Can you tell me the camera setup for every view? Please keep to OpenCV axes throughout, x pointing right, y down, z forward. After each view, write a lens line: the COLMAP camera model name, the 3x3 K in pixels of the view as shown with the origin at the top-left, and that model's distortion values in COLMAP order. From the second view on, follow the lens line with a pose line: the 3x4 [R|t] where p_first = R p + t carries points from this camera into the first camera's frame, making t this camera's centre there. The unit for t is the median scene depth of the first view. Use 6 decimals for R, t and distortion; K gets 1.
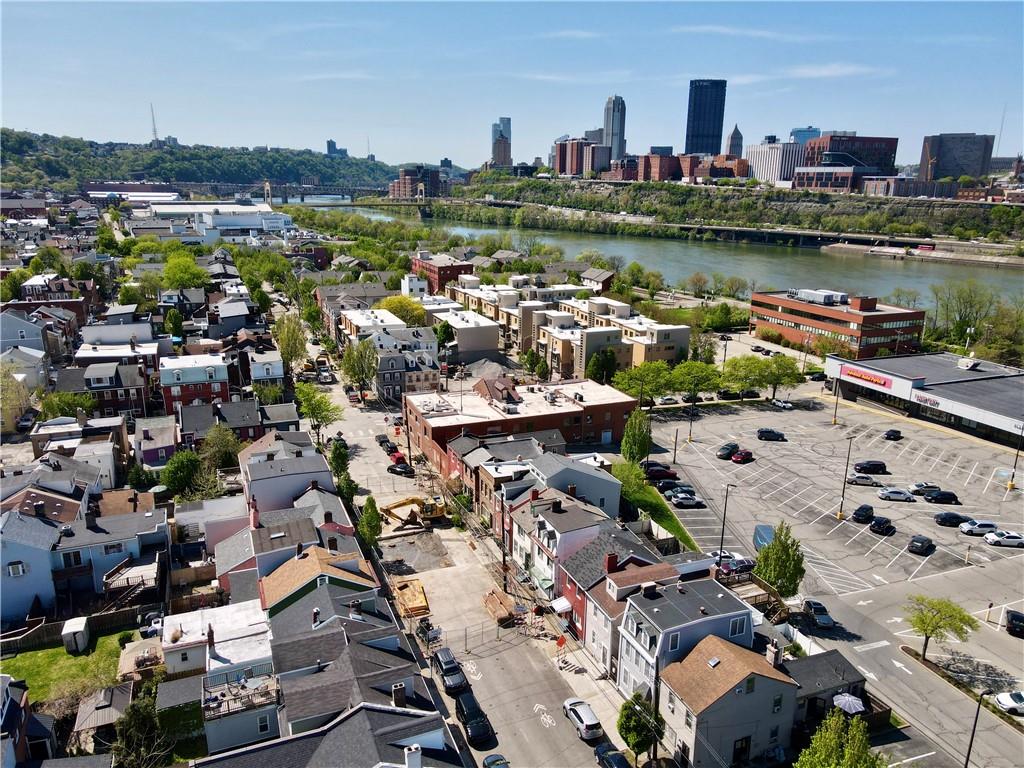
lens RADIAL K [[739.5, 0, 512.8], [0, 739.5, 385.5], [0, 0, 1]] dist [0.006092, 0.007603]
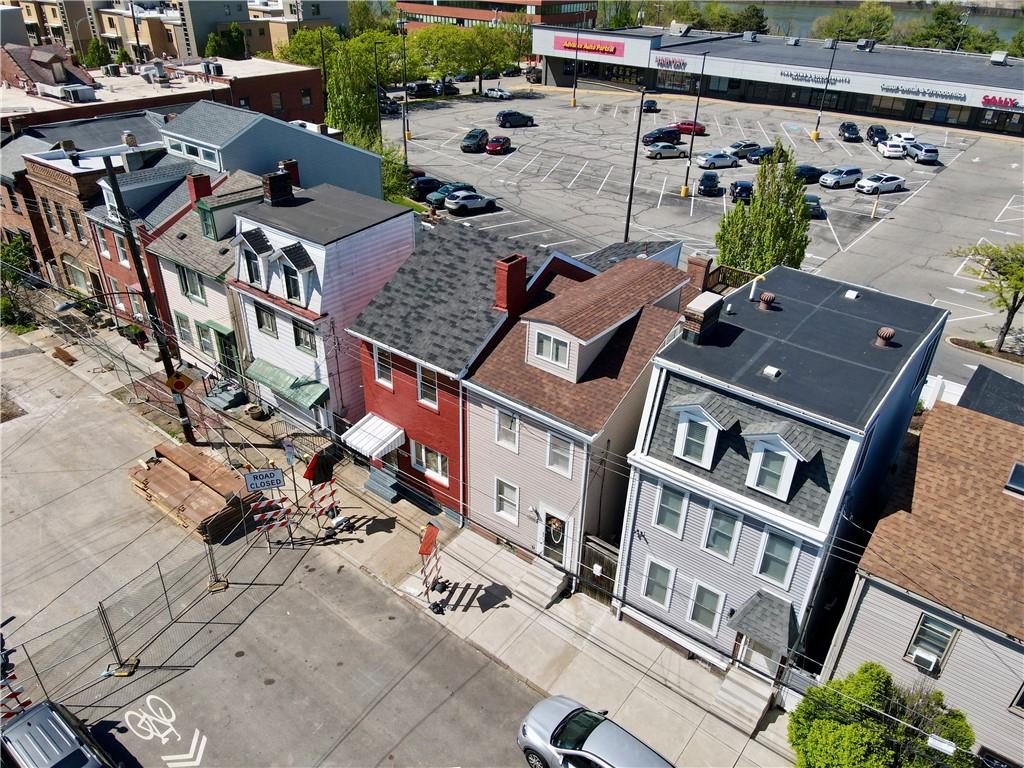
lens RADIAL K [[739.5, 0, 501.9], [0, 739.5, 400.5], [0, 0, 1]] dist [0.006092, 0.007603]
pose [[0.873254, -0.252063, 0.417003, -0.023022], [0.121435, 0.941381, 0.314731, 0.153518], [-0.471891, -0.224201, 0.852674, 0.588457]]
